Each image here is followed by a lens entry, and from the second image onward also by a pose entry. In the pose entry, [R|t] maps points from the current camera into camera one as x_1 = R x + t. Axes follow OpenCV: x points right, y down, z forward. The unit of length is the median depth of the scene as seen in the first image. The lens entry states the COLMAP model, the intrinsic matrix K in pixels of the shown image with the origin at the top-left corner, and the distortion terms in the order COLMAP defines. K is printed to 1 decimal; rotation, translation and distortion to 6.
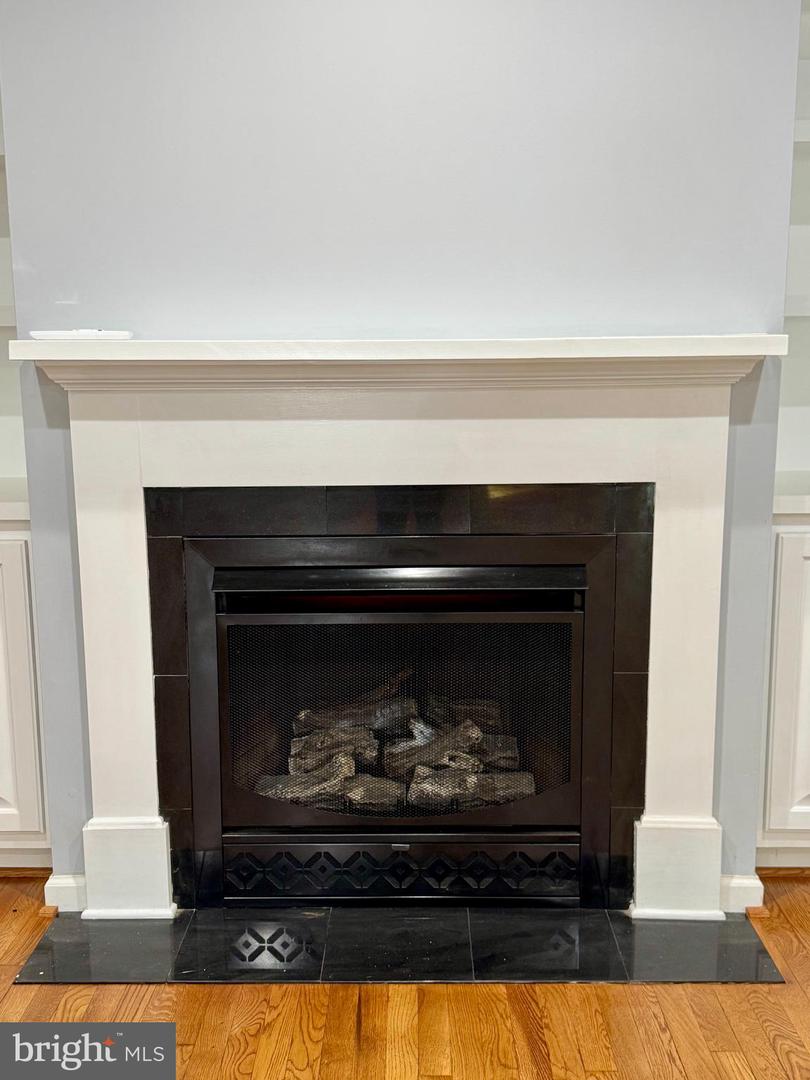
lens RADIAL K [[1121.9, 0, 405.0], [0, 1121.9, 540.0], [0, 0, 1]] dist [0.098007, -0.004773]
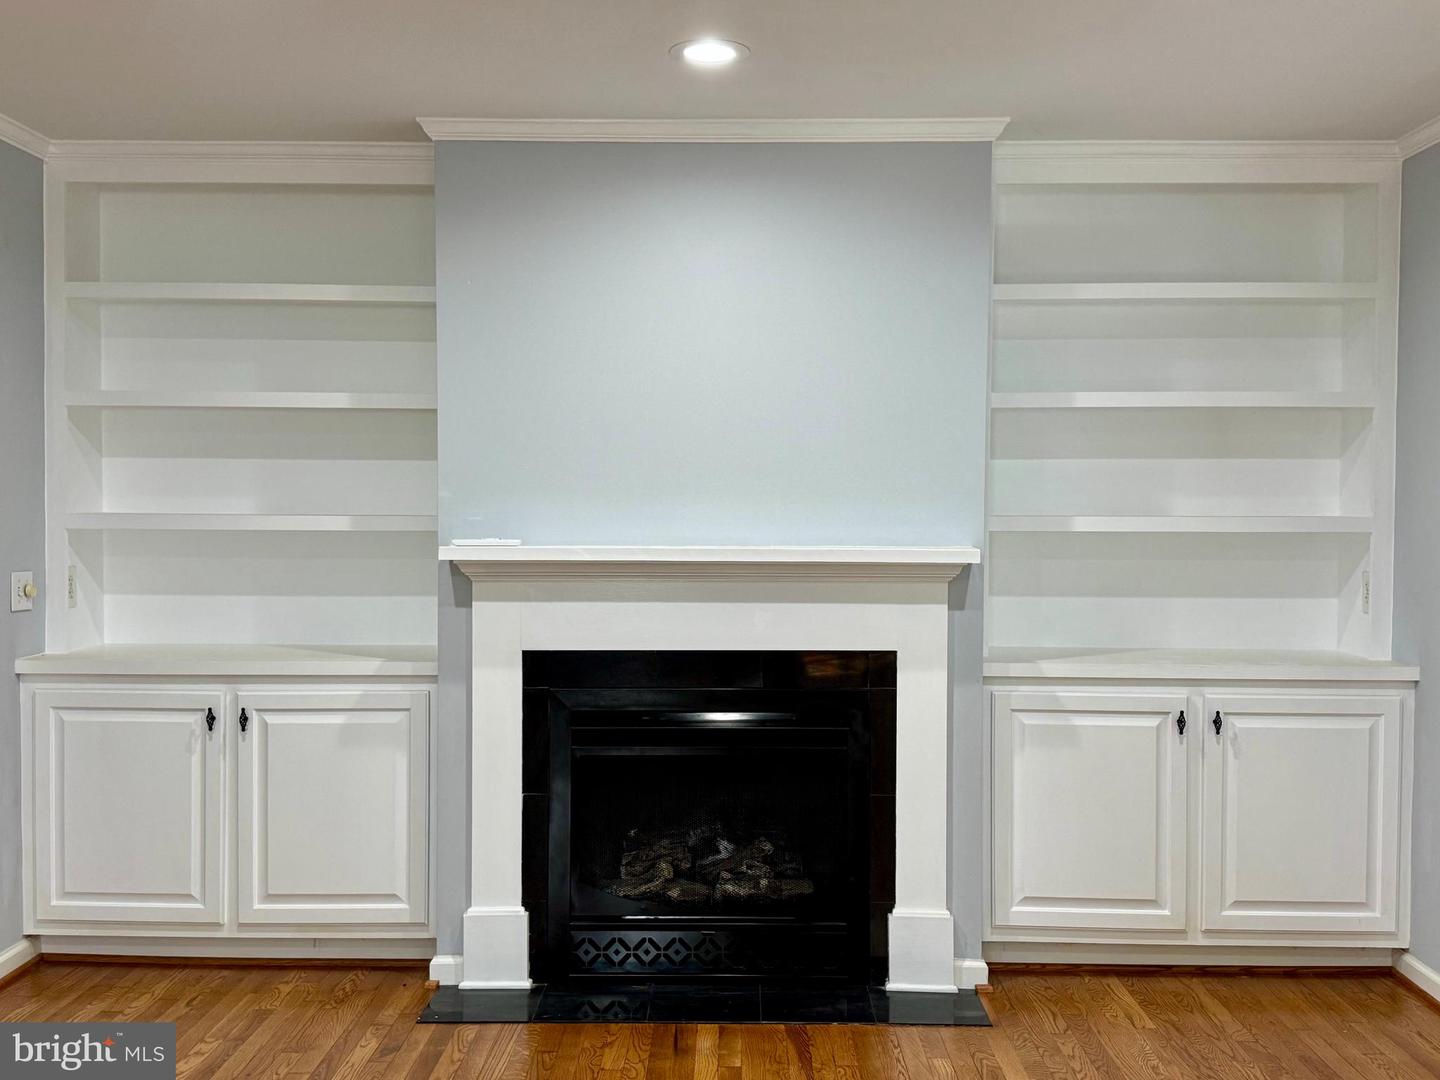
lens RADIAL K [[1457.3, 0, 720.0], [0, 1457.3, 540.0], [0, 0, 1]] dist [0.082535, -0.003601]
pose [[0.999931, 0.011674, -0.001358, 0.007115], [-0.011749, 0.989673, -0.142859, 0.066780], [-0.000323, 0.142865, 0.989742, -0.729681]]
